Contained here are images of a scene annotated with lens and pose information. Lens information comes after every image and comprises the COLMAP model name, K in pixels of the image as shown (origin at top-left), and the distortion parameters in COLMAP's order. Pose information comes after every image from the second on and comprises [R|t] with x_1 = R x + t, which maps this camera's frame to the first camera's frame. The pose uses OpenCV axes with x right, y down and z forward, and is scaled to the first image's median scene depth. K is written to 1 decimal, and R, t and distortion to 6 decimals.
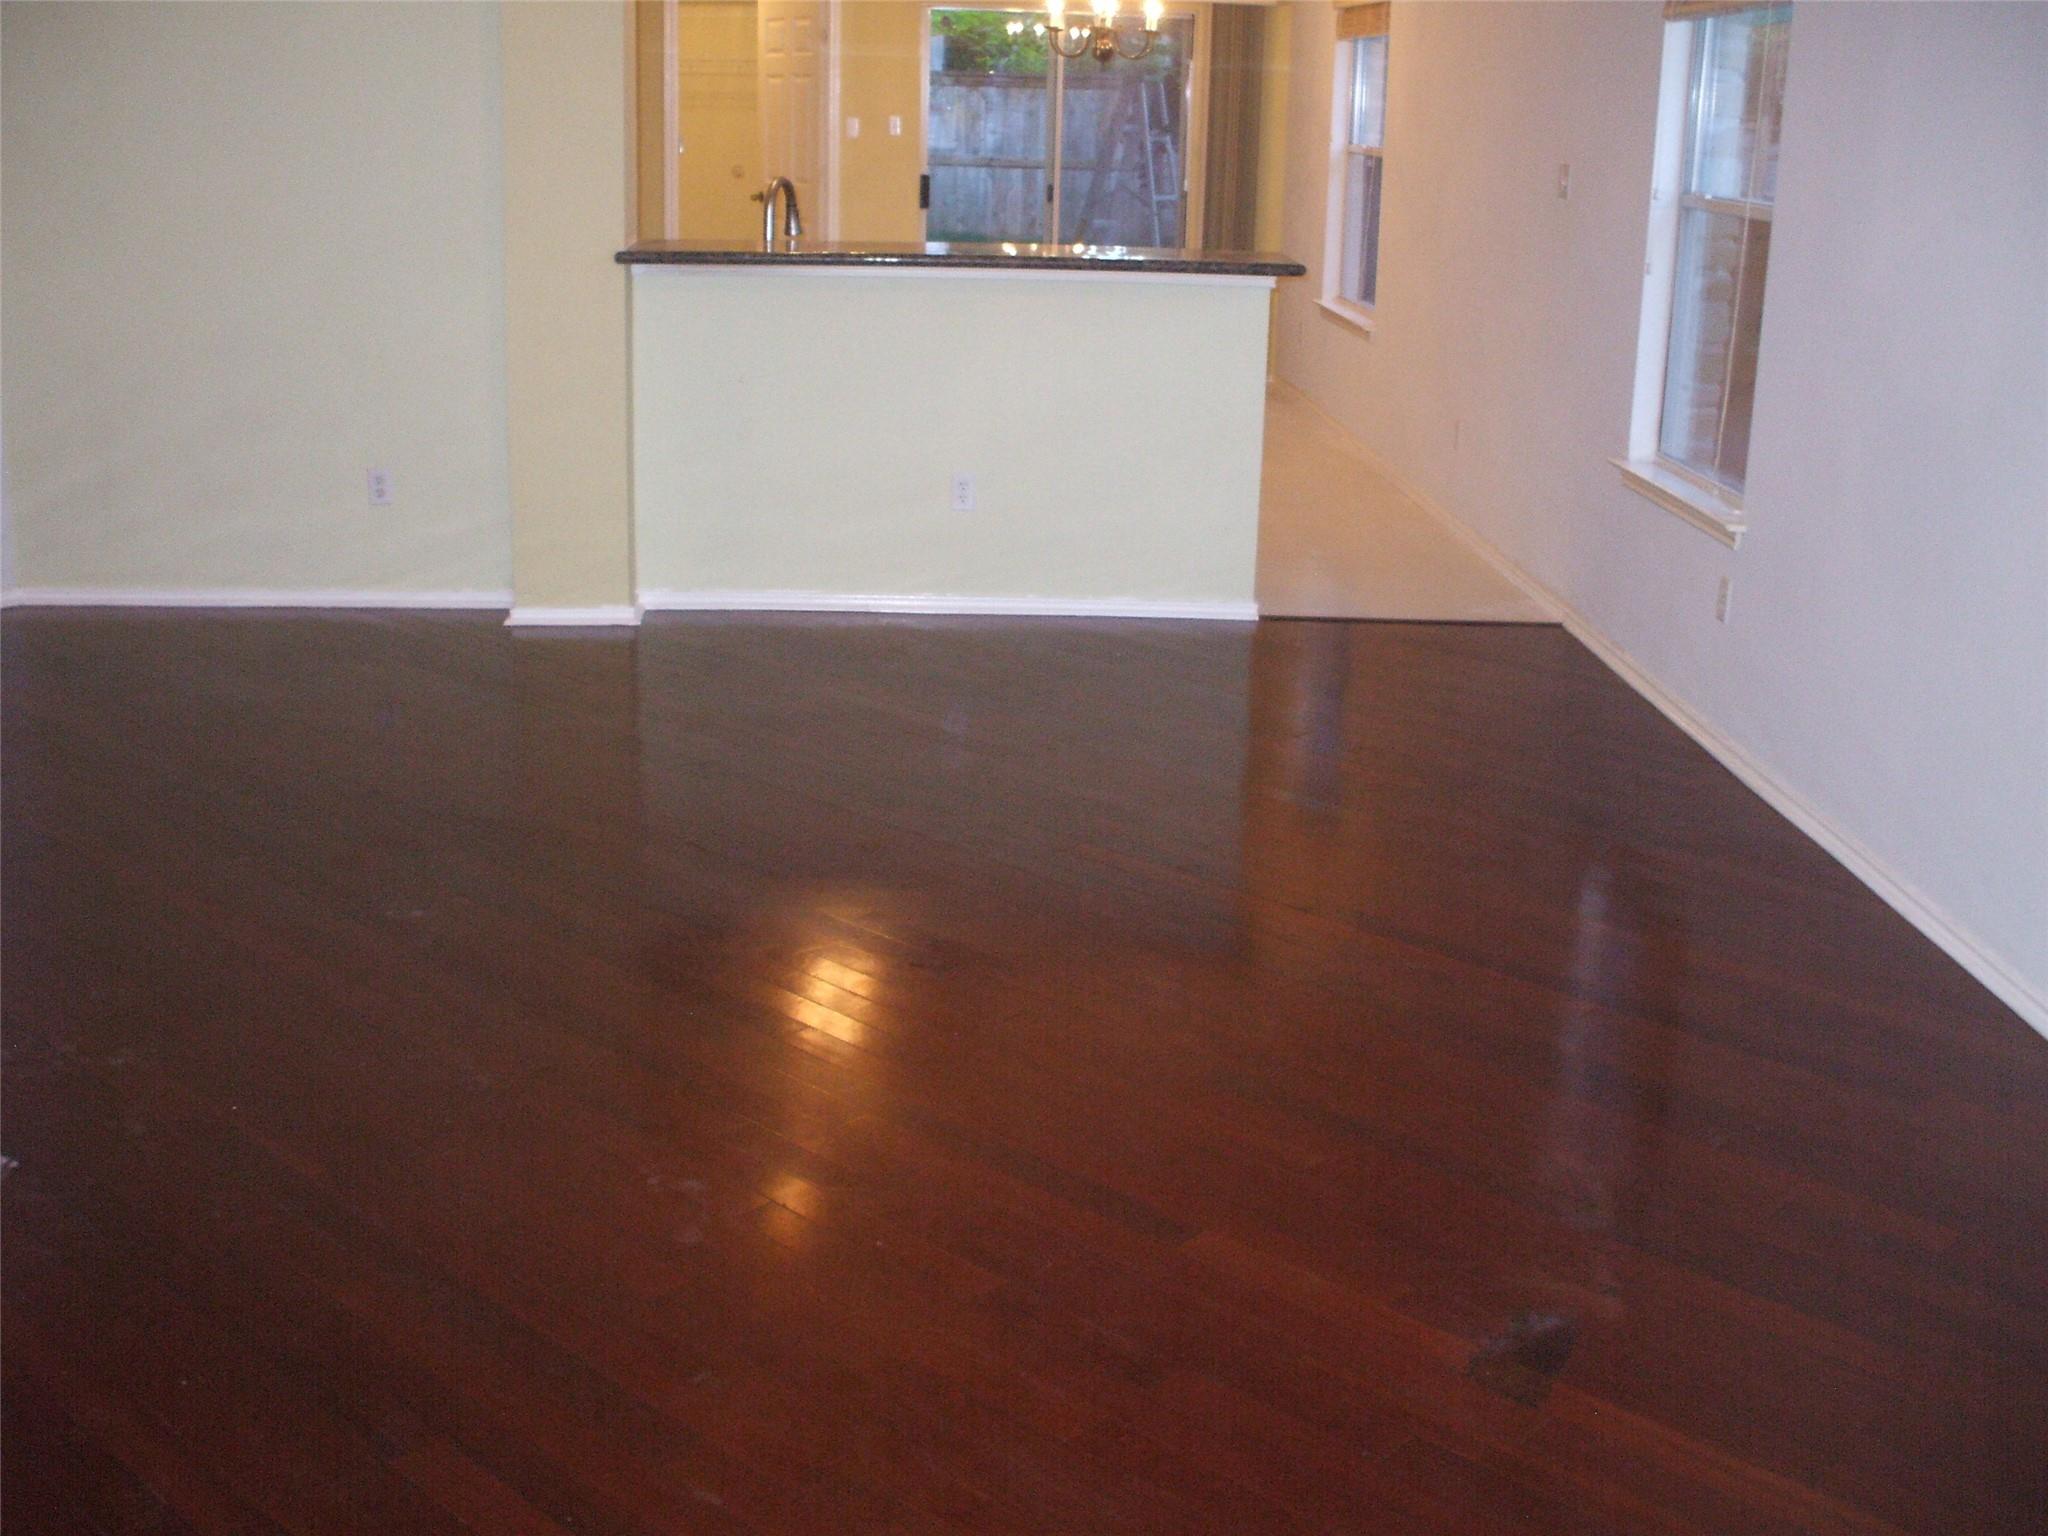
lens RADIAL K [[2246.1, 0, 1024.0], [0, 2246.1, 768.0], [0, 0, 1]] dist [-0.249589, 0.291164]
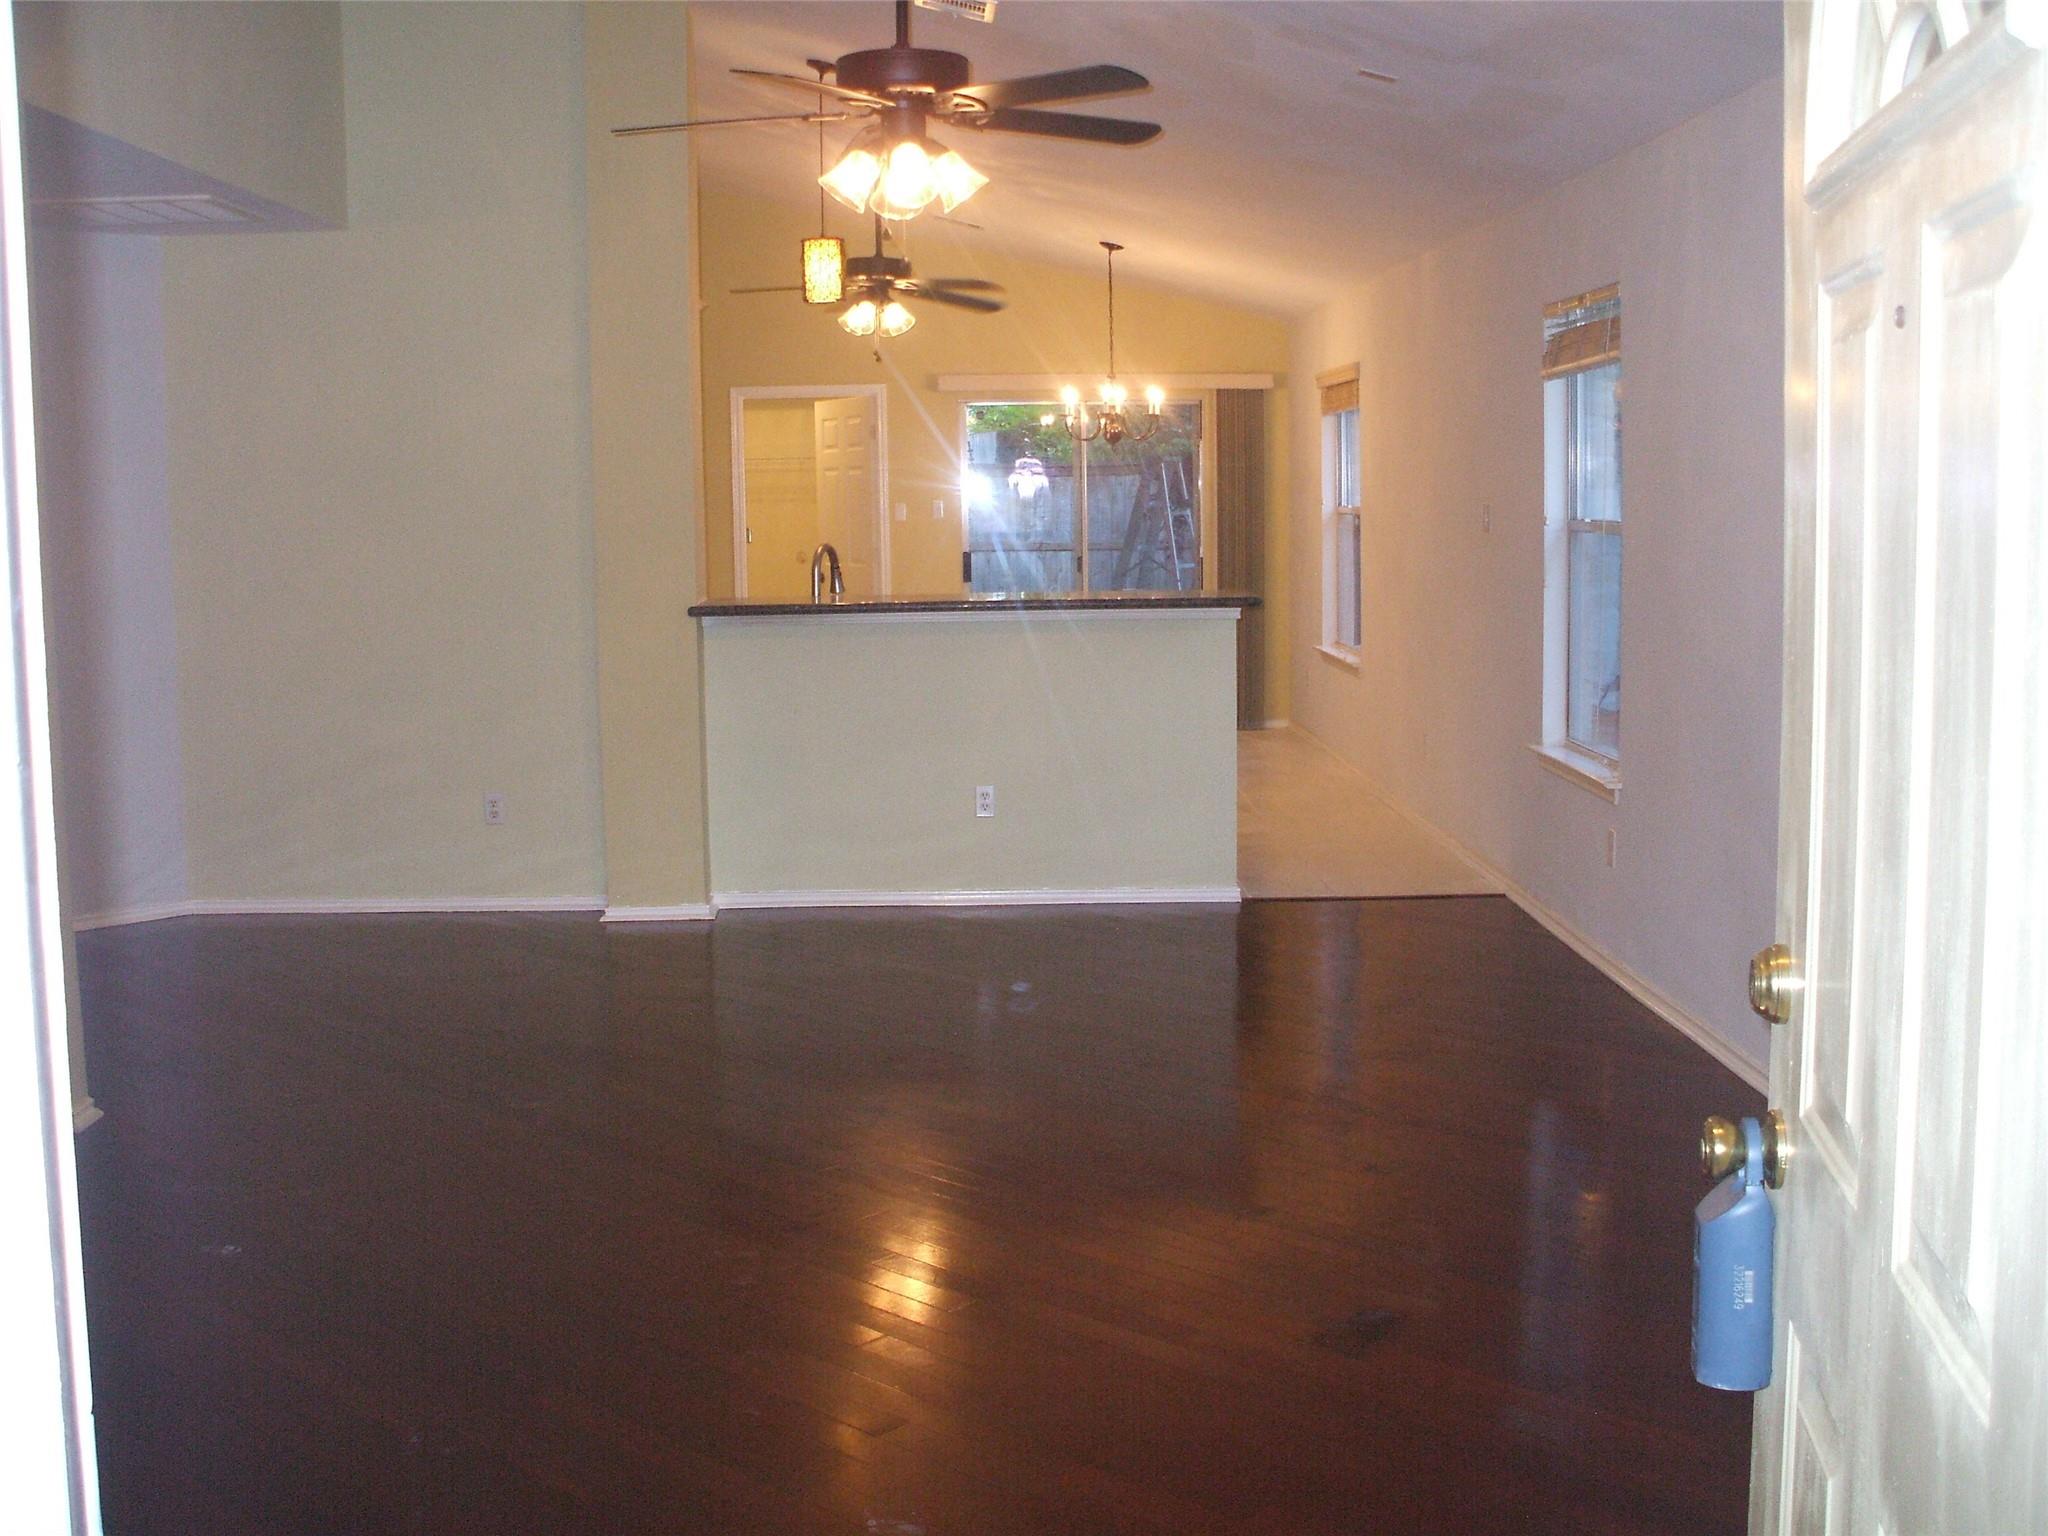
lens RADIAL K [[2246.1, 0, 1024.0], [0, 2246.1, 768.0], [0, 0, 1]] dist [-0.249589, 0.291164]
pose [[0.998660, -0.037906, -0.035244, 0.032366], [0.031214, 0.984234, -0.174093, 0.059869], [0.041288, 0.172760, 0.984098, -0.153323]]
